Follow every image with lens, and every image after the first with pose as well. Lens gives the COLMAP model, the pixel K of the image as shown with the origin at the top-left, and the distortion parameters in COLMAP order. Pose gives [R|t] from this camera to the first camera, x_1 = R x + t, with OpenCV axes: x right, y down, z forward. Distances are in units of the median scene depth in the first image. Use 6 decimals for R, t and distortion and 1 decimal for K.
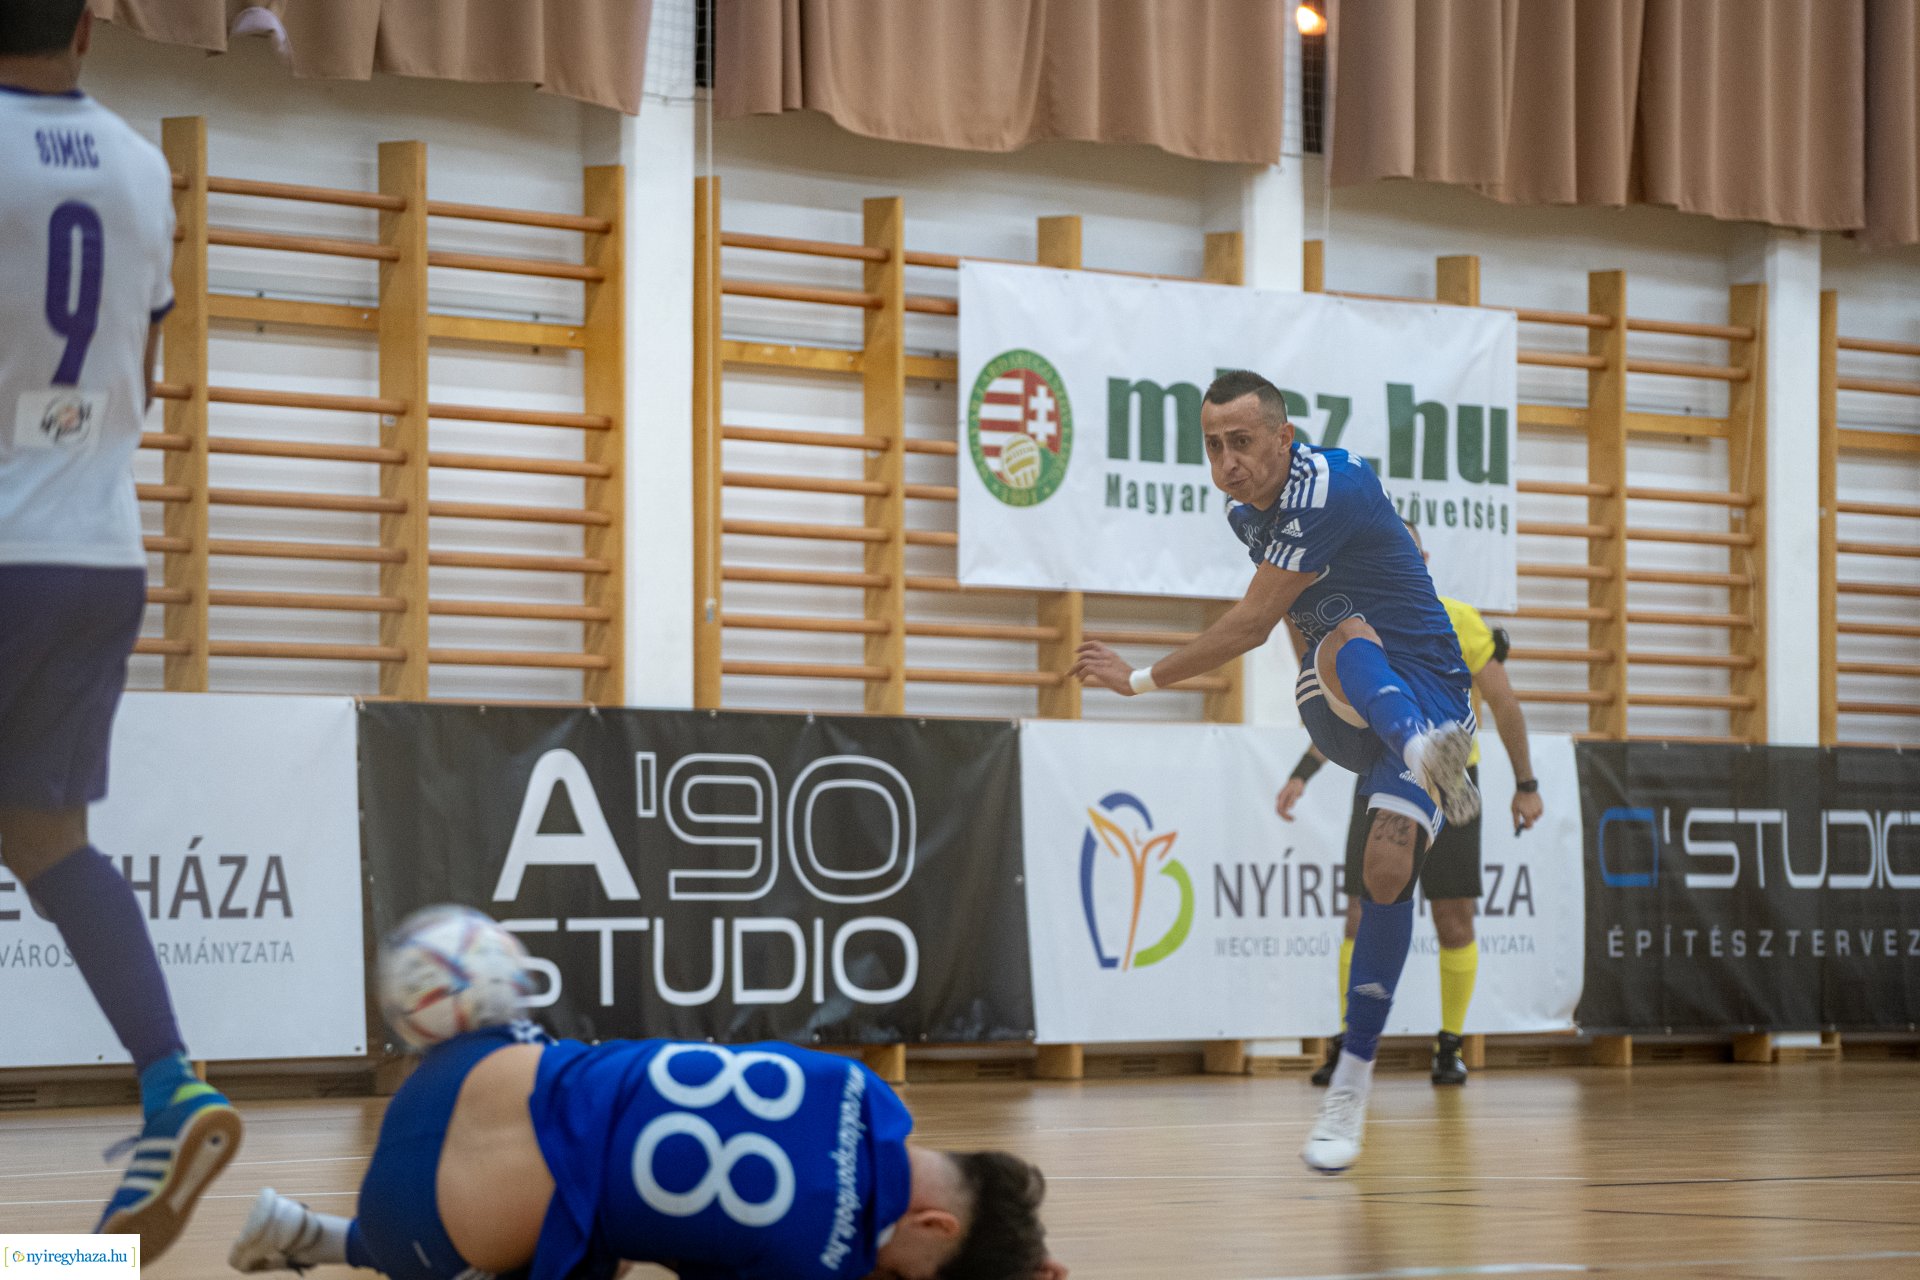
lens RADIAL K [[8520.2, 0, 960.0], [0, 8520.2, 640.0], [0, 0, 1]] dist [1.820745, -71.764218]
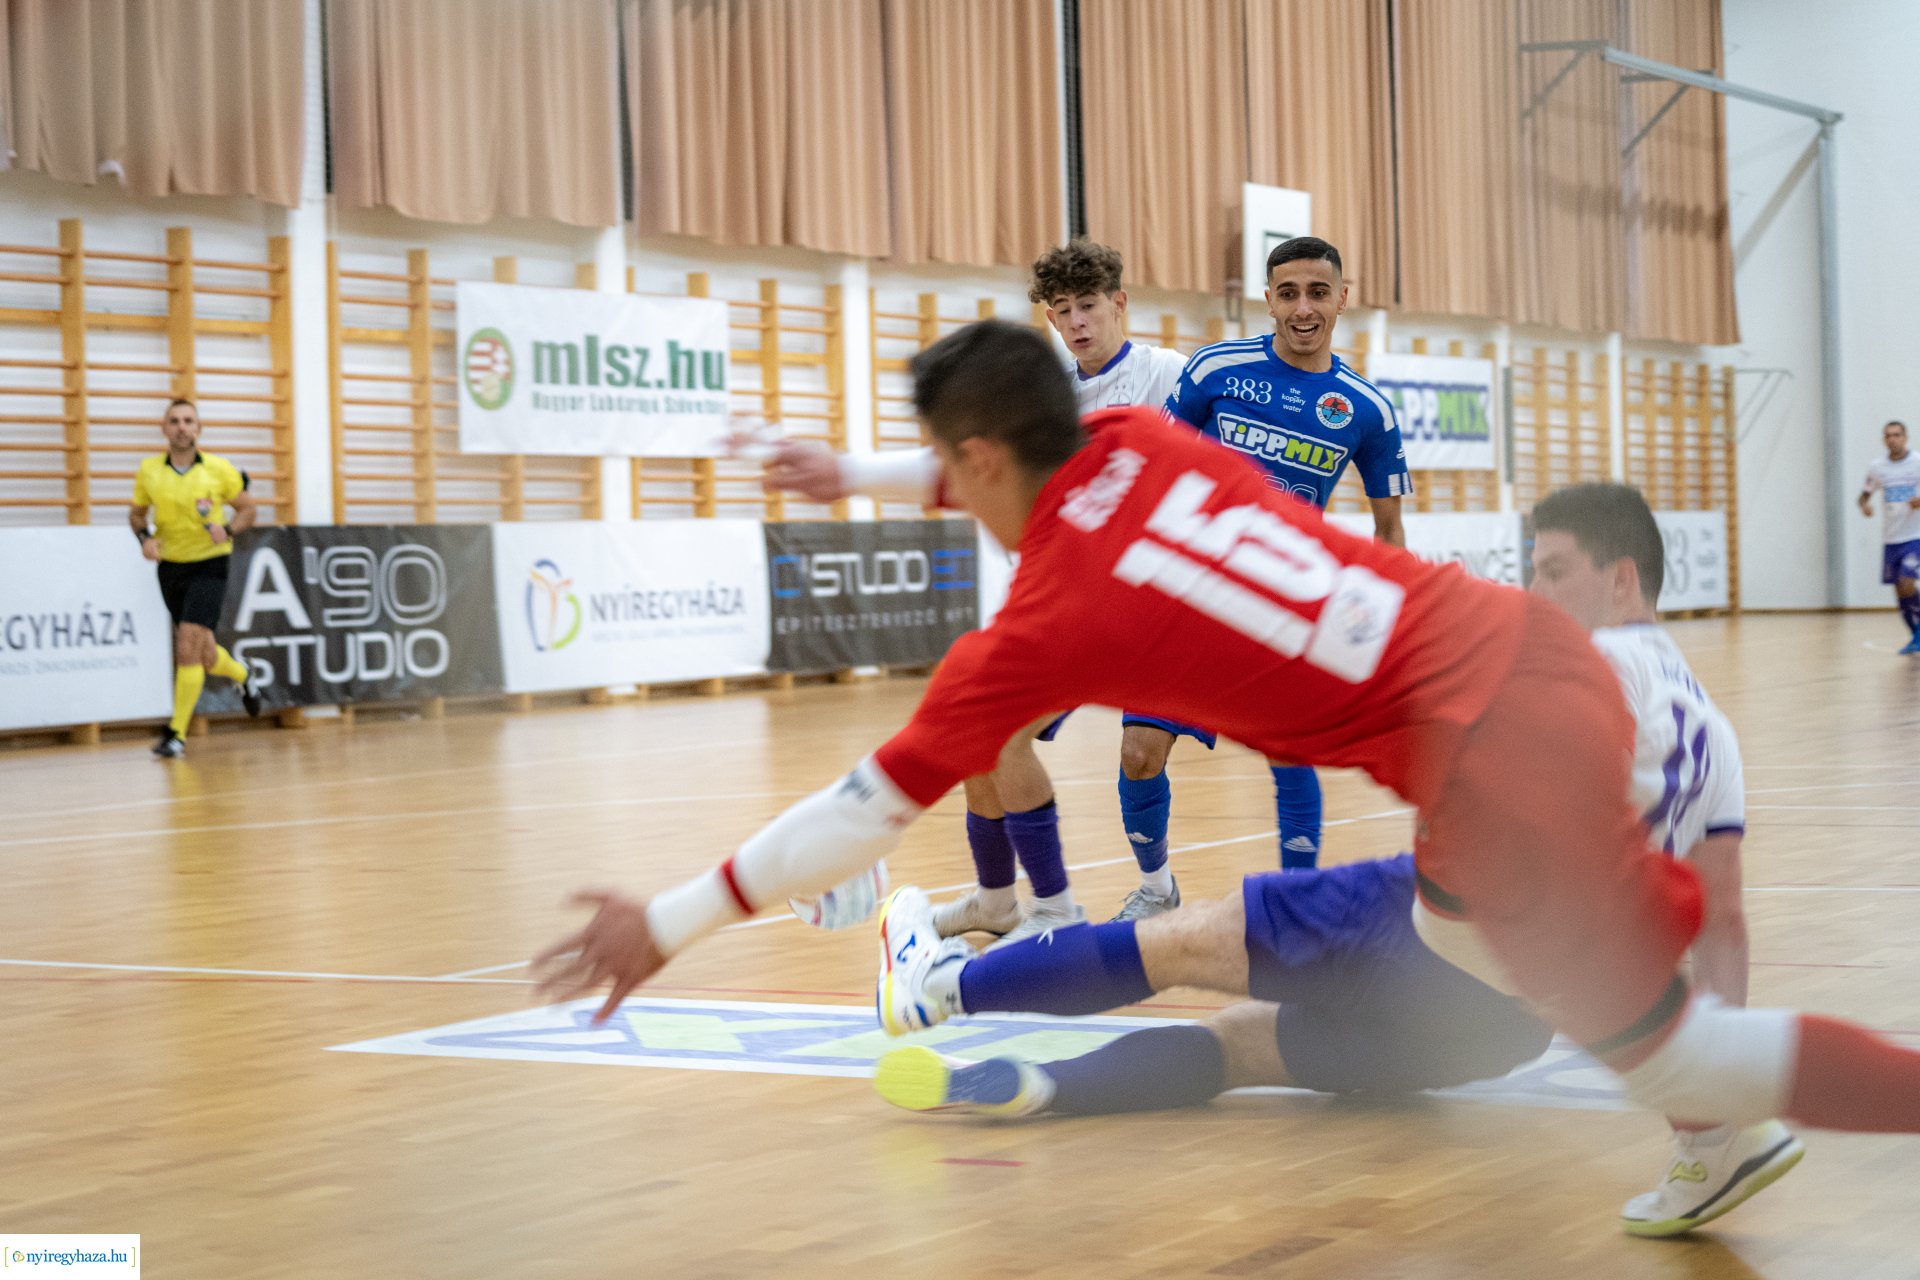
lens RADIAL K [[8520.2, 0, 960.0], [0, 8520.2, 640.0], [0, 0, 1]] dist [1.820745, -71.764218]
pose [[0.923943, -0.046041, 0.379748, -0.622399], [0.035834, 0.998782, 0.033908, -0.025568], [-0.380847, -0.017721, 0.924468, -0.800423]]
